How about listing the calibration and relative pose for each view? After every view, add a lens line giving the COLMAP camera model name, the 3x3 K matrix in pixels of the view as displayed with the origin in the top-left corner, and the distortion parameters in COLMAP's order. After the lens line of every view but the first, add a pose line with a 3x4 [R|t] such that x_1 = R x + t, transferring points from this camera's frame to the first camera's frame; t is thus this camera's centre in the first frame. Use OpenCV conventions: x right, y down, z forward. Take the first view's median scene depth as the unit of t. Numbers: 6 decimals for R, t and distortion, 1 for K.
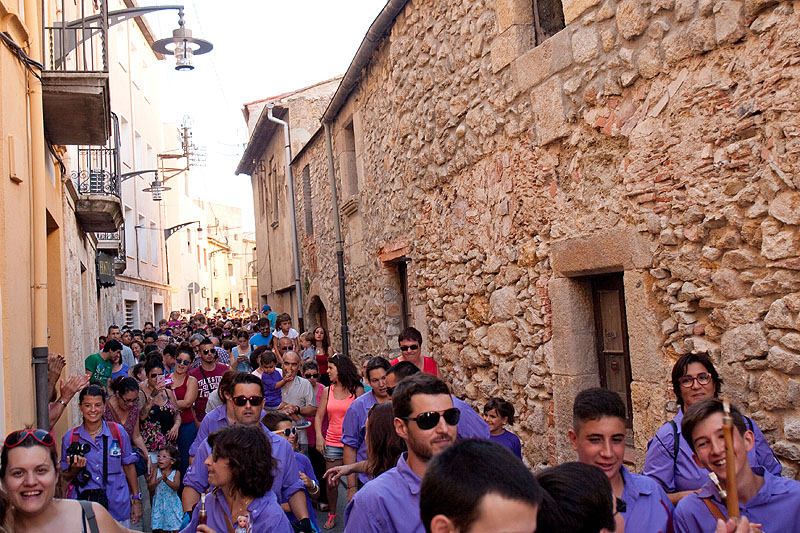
lens RADIAL K [[896.5, 0, 398.5], [0, 896.5, 245.8], [0, 0, 1]] dist [-0.120880, 0.091239]
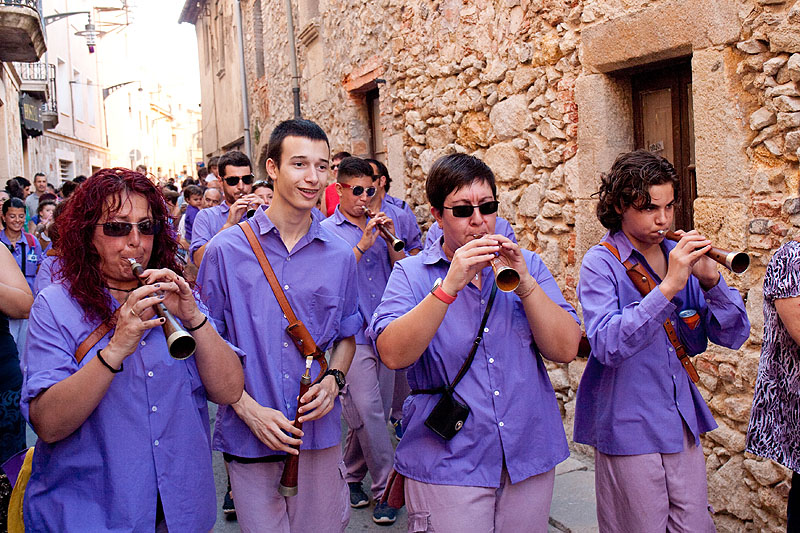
lens RADIAL K [[896.5, 0, 398.5], [0, 896.5, 245.8], [0, 0, 1]] dist [-0.120880, 0.091239]
pose [[0.998043, 0.014496, 0.060825, -0.028725], [-0.022500, 0.990855, 0.133040, 0.072859], [-0.058340, -0.134148, 0.989243, 0.190529]]
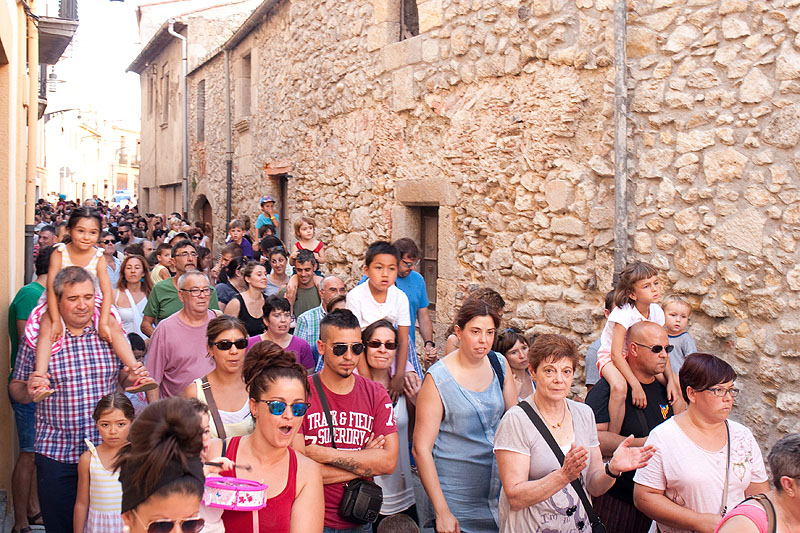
lens RADIAL K [[896.5, 0, 398.5], [0, 896.5, 245.8], [0, 0, 1]] dist [-0.120880, 0.091239]
pose [[0.984616, 0.077693, 0.156512, -0.037178], [-0.094136, 0.990470, 0.100540, -0.038649], [-0.147209, -0.113726, 0.982546, -0.373393]]
